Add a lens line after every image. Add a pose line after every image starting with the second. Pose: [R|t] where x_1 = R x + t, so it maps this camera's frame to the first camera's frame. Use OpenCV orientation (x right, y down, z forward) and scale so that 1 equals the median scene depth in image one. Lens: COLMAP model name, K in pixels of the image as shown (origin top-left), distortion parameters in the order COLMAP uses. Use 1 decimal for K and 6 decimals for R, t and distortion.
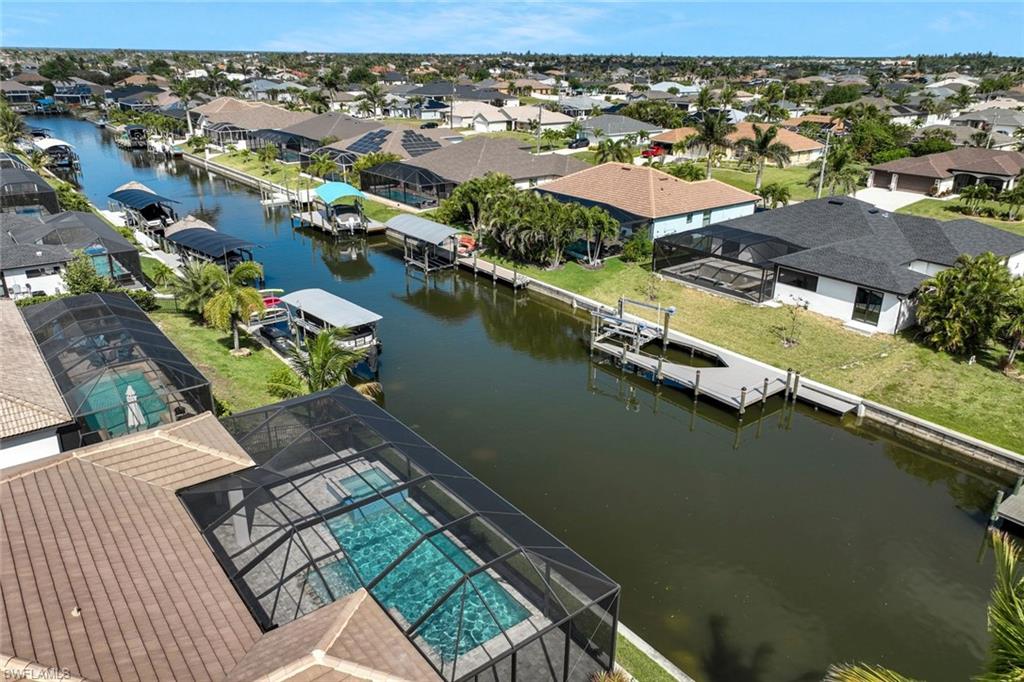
lens RADIAL K [[725.5, 0, 512.0], [0, 725.5, 341.0], [0, 0, 1]] dist [0.008629, 0.005455]
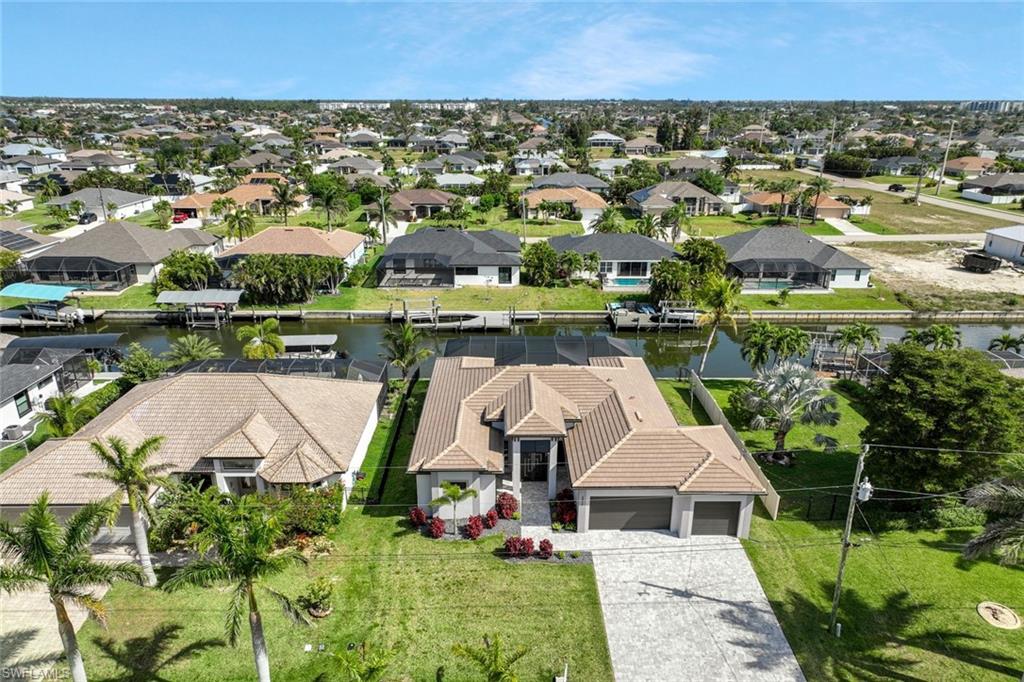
lens RADIAL K [[746.3, 0, 512.0], [0, 746.3, 341.0], [0, 0, 1]] dist [-0.007645, -0.001044]
pose [[0.612422, -0.252647, 0.749072, -1.128375], [0.294414, 0.952283, 0.080480, -0.035084], [-0.733662, 0.171249, 0.657582, -0.363359]]
